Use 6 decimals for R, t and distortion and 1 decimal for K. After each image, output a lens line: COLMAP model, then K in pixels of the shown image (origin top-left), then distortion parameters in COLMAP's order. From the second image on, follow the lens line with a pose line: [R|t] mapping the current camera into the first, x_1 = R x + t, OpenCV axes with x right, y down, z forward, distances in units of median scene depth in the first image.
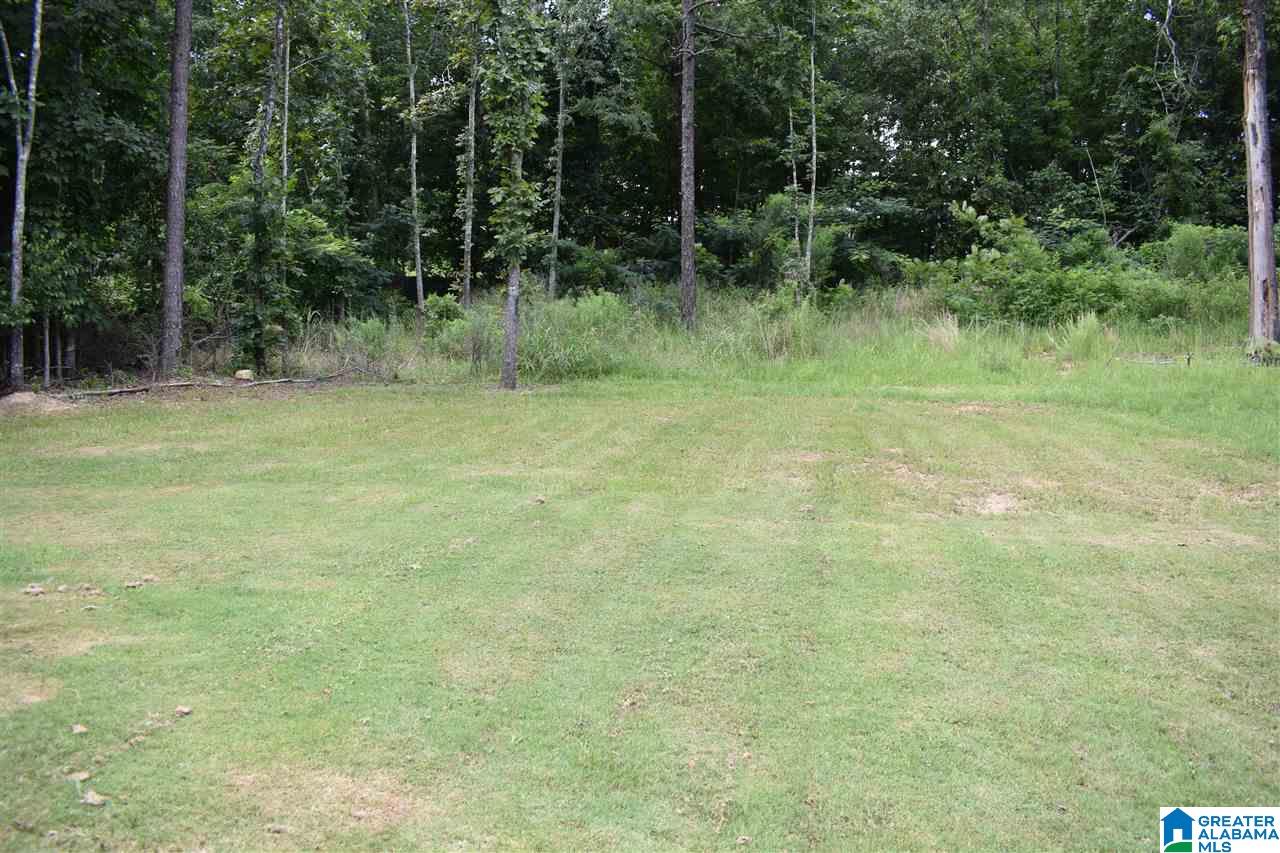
lens RADIAL K [[1019.0, 0, 640.1], [0, 1019.0, 430.0], [0, 0, 1]] dist [-0.087540, -0.000547]
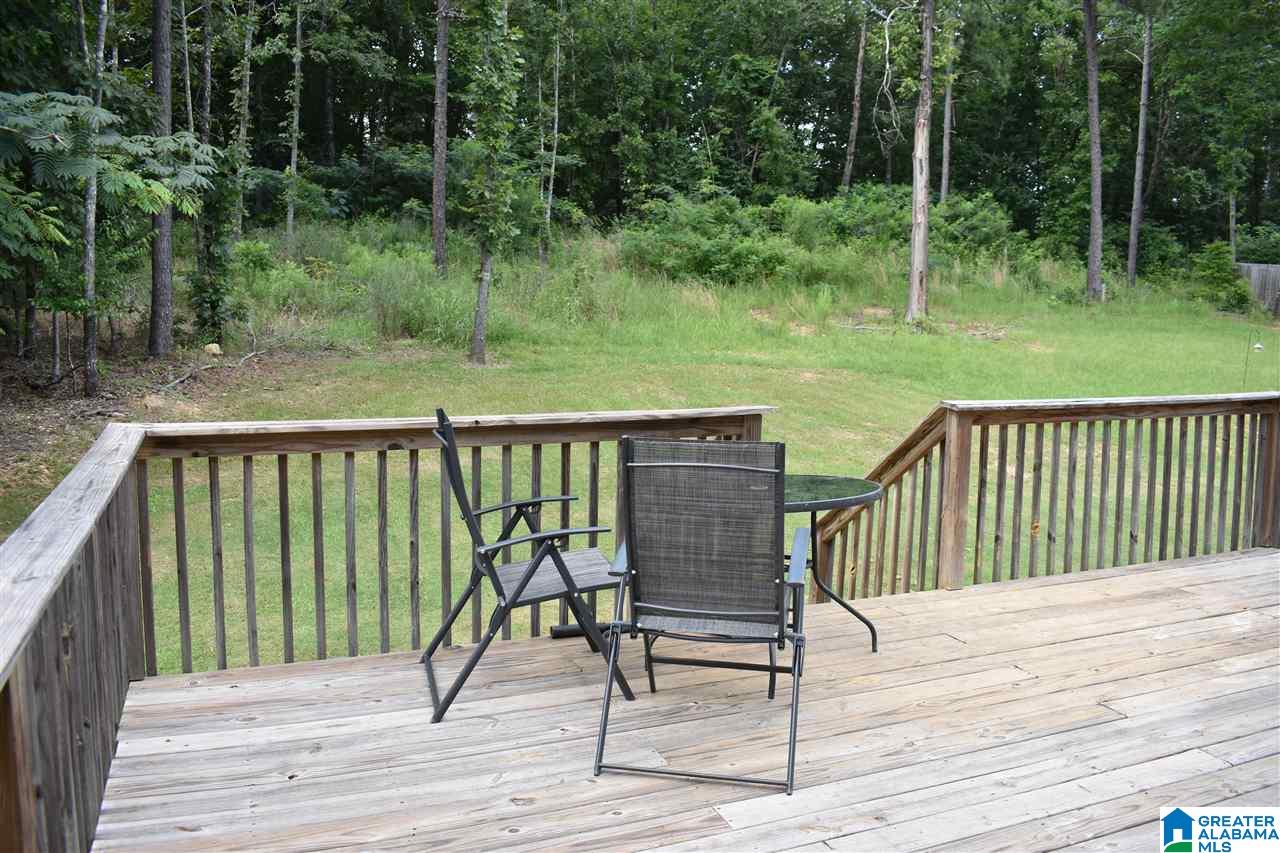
lens RADIAL K [[1019.0, 0, 639.0], [0, 1019.0, 423.8], [0, 0, 1]] dist [-0.087540, -0.000547]
pose [[0.855785, -0.041136, 0.515694, -0.312270], [-0.013081, 0.994794, 0.101060, -0.048220], [-0.517166, -0.093231, 0.850792, -0.040049]]
